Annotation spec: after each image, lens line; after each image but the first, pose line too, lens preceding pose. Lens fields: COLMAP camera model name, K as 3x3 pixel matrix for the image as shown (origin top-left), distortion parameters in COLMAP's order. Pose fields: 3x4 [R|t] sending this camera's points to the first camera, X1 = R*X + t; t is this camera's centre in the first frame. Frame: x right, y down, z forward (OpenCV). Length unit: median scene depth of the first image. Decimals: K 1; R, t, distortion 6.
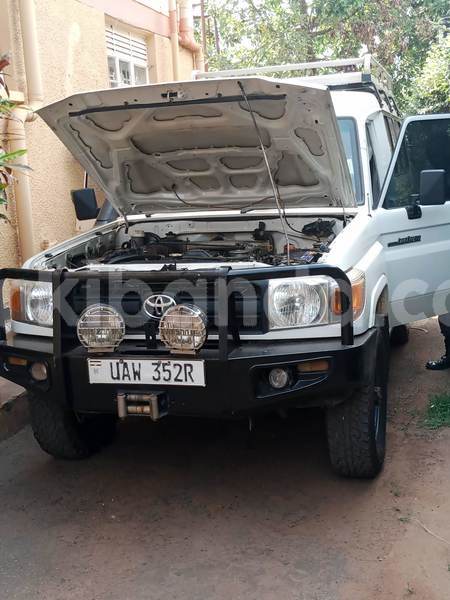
lens RADIAL K [[768.5, 0, 251.8], [0, 768.5, 300.1], [0, 0, 1]] dist [0.066332, 0.000000]
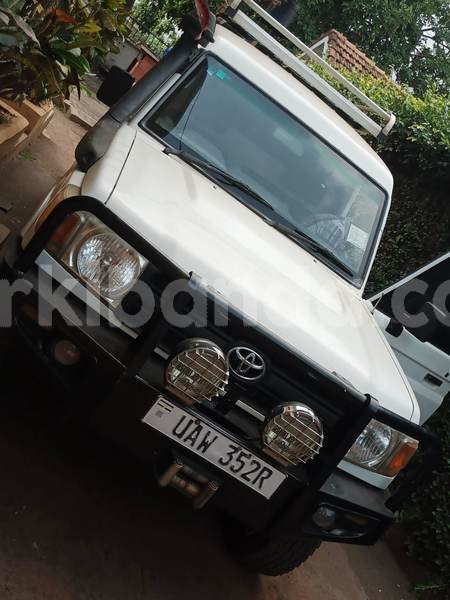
lens RADIAL K [[713.5, 0, 221.7], [0, 713.5, 299.9], [0, 0, 1]] dist [0.019651, 0.000000]
pose [[0.713890, 0.488960, 0.501278, -0.512638], [-0.577293, 0.816121, 0.026080, -0.047628], [-0.396351, -0.308002, 0.864893, 0.366089]]
